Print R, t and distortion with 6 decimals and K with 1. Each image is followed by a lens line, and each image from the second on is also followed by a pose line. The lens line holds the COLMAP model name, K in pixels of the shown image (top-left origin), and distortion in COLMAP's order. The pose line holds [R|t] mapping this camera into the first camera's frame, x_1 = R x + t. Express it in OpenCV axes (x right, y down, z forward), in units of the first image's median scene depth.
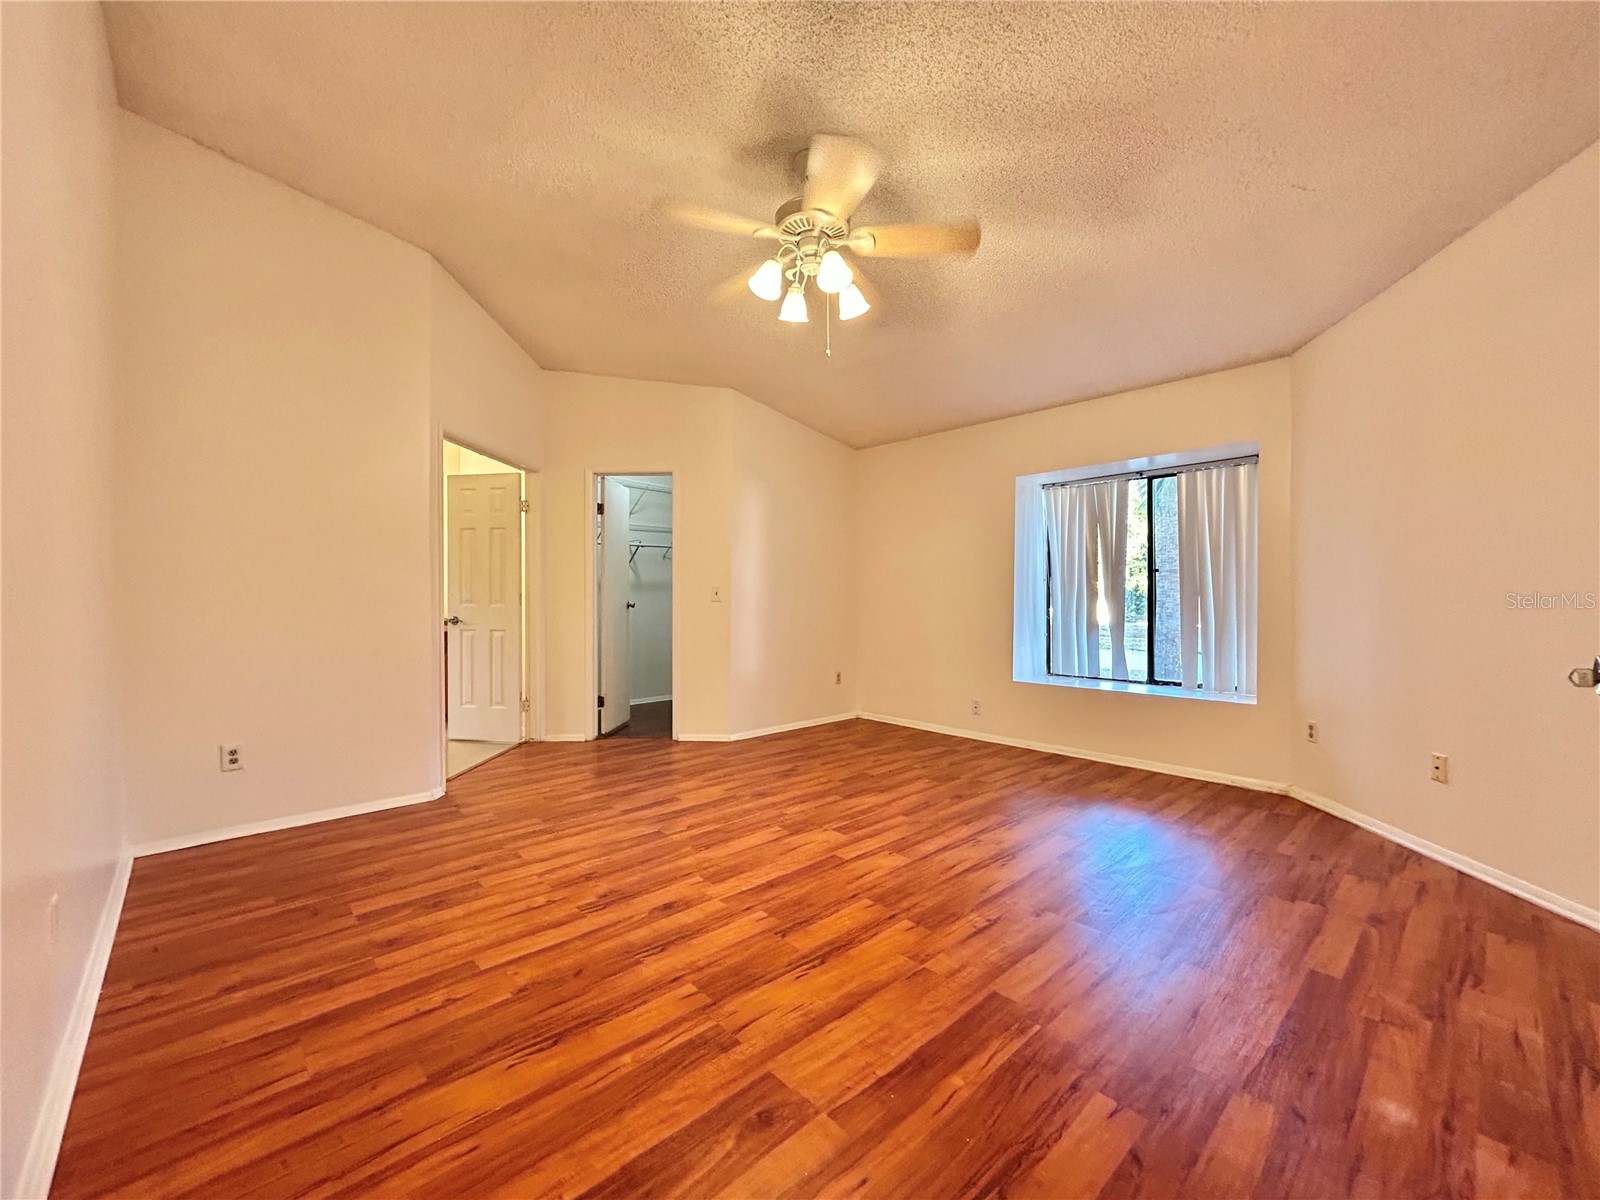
lens RADIAL K [[649.3, 0, 787.3], [0, 649.3, 591.0], [0, 0, 1]] dist [-0.001414, 0.000408]
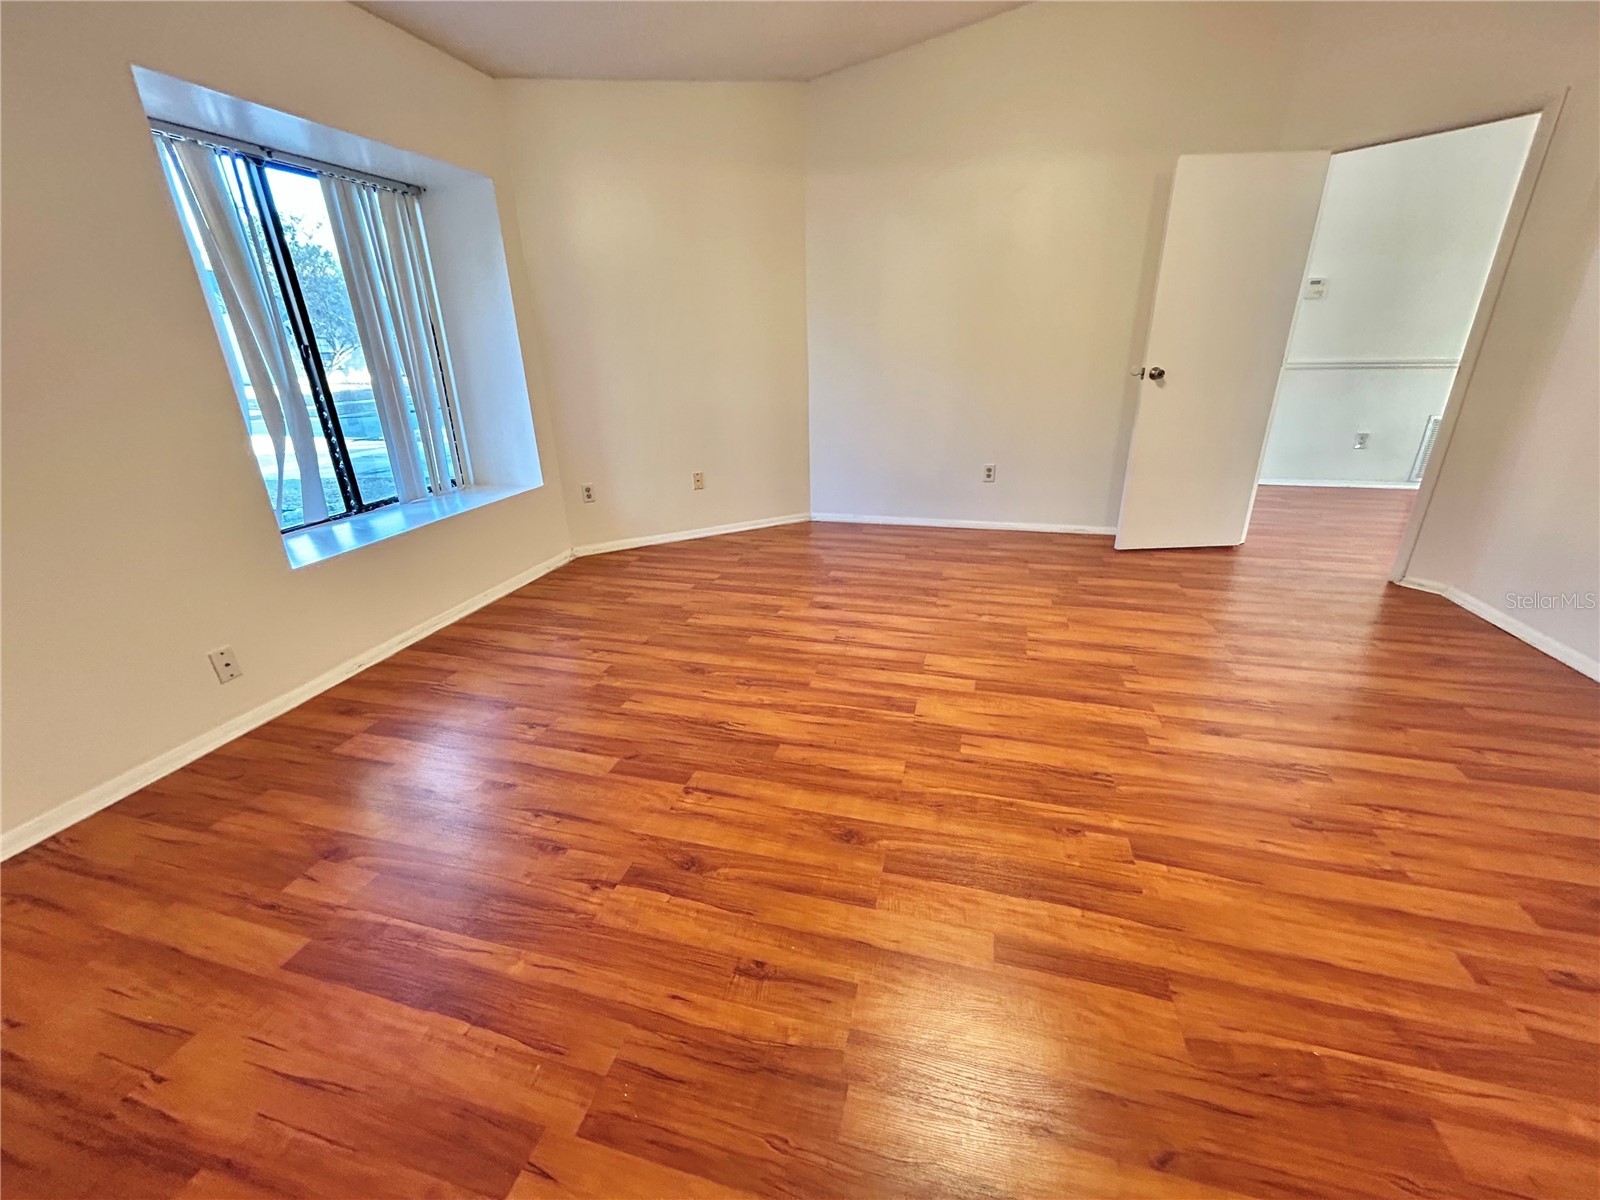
lens RADIAL K [[649.3, 0, 804.5], [0, 649.3, 603.9], [0, 0, 1]] dist [-0.001414, 0.000408]
pose [[-0.546784, -0.298024, 0.782438, -0.398887], [0.016065, 0.930600, 0.365684, -0.016655], [-0.837120, 0.212520, -0.504050, 1.439676]]
